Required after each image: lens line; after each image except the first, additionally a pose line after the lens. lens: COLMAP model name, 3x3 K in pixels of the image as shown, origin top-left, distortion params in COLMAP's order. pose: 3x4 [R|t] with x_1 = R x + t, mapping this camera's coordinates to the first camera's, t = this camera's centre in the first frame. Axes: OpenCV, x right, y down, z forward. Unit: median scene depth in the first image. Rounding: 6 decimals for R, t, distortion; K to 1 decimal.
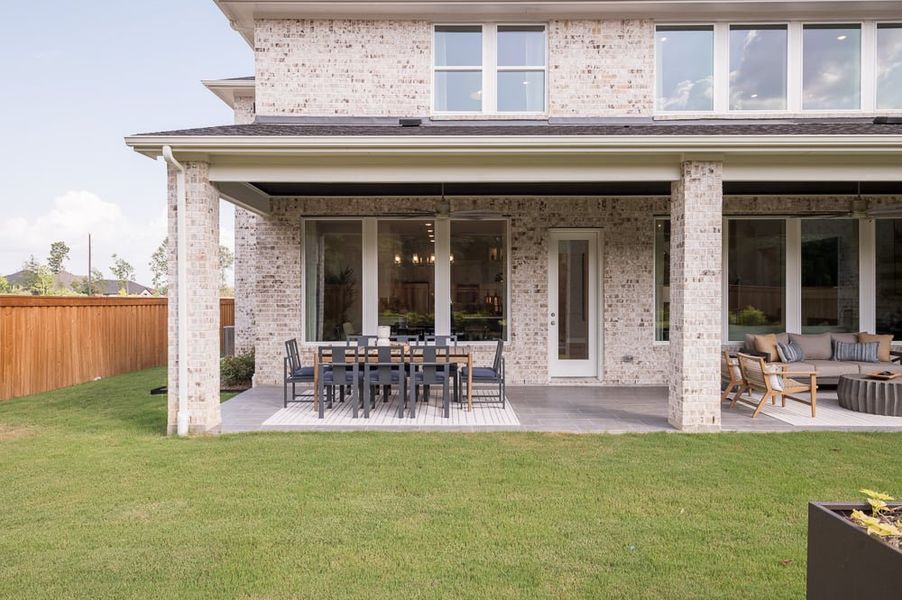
lens RADIAL K [[617.8, 0, 451.6], [0, 617.8, 293.6], [0, 0, 1]] dist [0.043696, 0.001313]
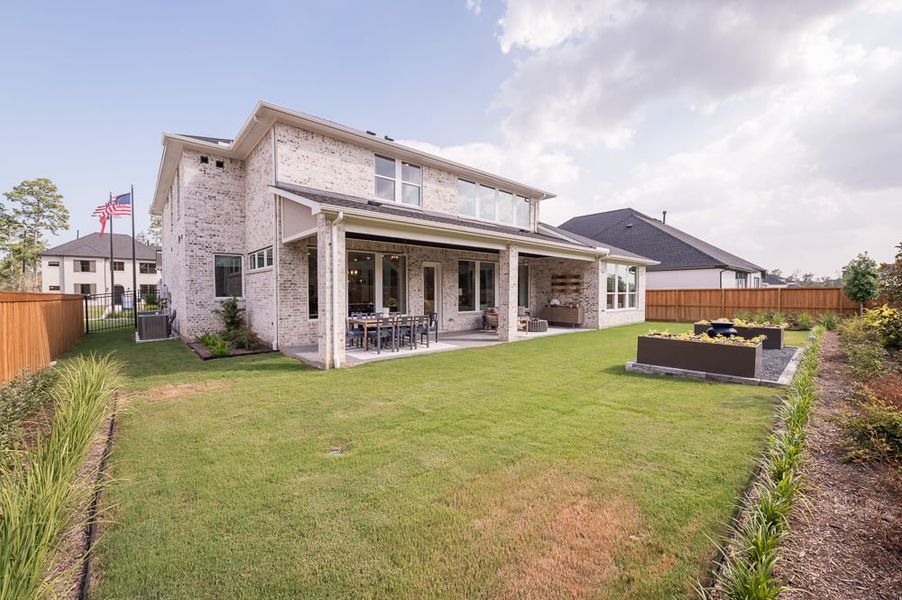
lens RADIAL K [[360.7, 0, 450.6], [0, 360.7, 306.1], [0, 0, 1]] dist [0.002860, 0.000529]
pose [[0.747677, -0.023891, 0.663632, -0.723623], [-0.002398, 0.999249, 0.038674, 0.001583], [-0.664058, -0.030507, 0.747058, -0.012587]]
